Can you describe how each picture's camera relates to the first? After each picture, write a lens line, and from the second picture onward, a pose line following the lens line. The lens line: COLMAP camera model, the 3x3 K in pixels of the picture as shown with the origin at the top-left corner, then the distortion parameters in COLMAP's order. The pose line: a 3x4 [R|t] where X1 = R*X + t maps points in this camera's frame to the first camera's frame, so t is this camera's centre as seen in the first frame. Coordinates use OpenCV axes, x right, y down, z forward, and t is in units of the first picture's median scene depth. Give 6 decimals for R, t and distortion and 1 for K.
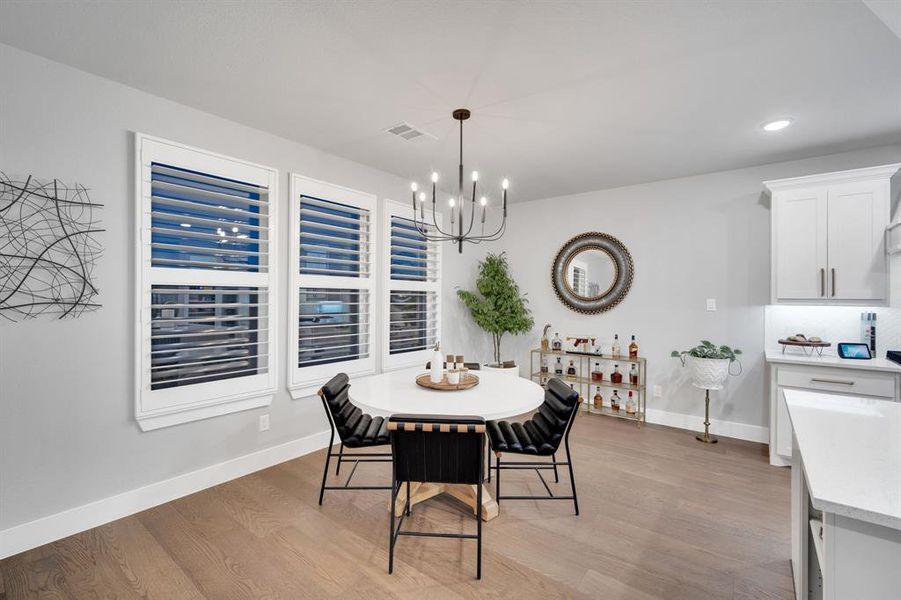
lens RADIAL K [[396.6, 0, 450.3], [0, 396.6, 297.8], [0, 0, 1]] dist [-0.005277, 0.000552]
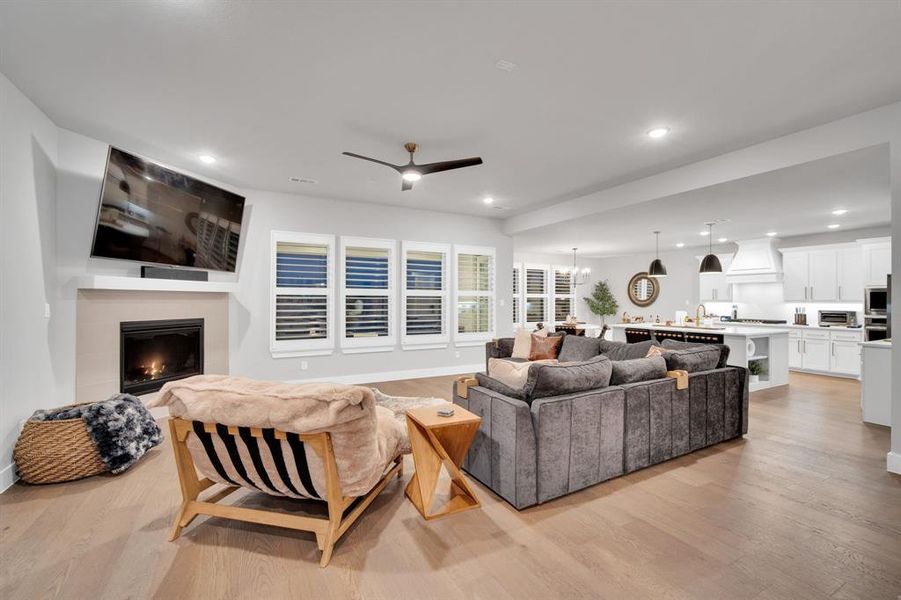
lens RADIAL K [[396.6, 0, 450.3], [0, 396.6, 297.8], [0, 0, 1]] dist [-0.005277, 0.000552]
pose [[0.917125, -0.007432, -0.398531, 0.317154], [0.003793, 0.999944, -0.009920, 0.006506], [0.398582, 0.007586, 0.917101, -2.060125]]
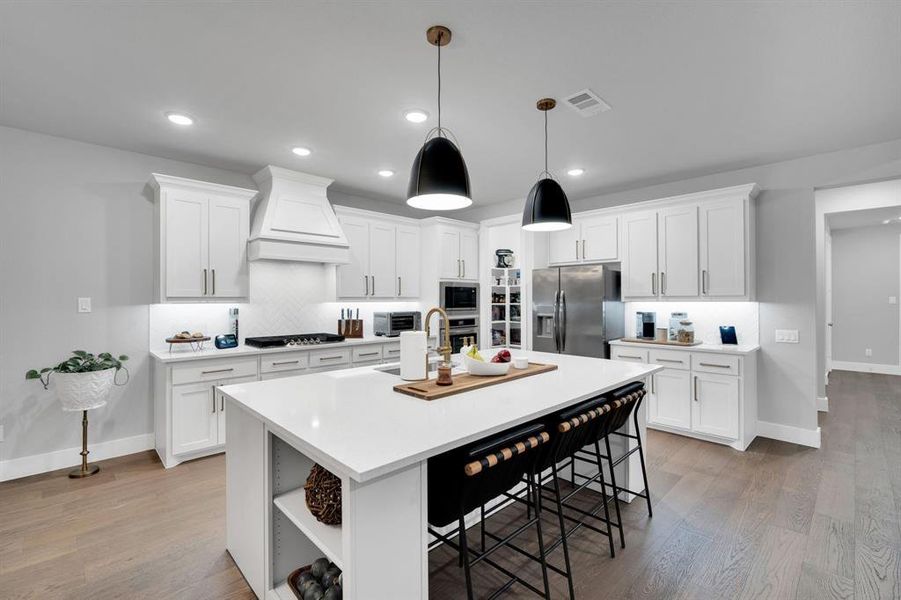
lens RADIAL K [[396.6, 0, 450.3], [0, 396.6, 297.8], [0, 0, 1]] dist [-0.005277, 0.000552]
pose [[0.141599, -0.007195, 0.989898, -0.040975], [0.003384, 0.999971, 0.006784, -0.000462], [-0.989918, 0.002389, 0.141619, 0.156506]]
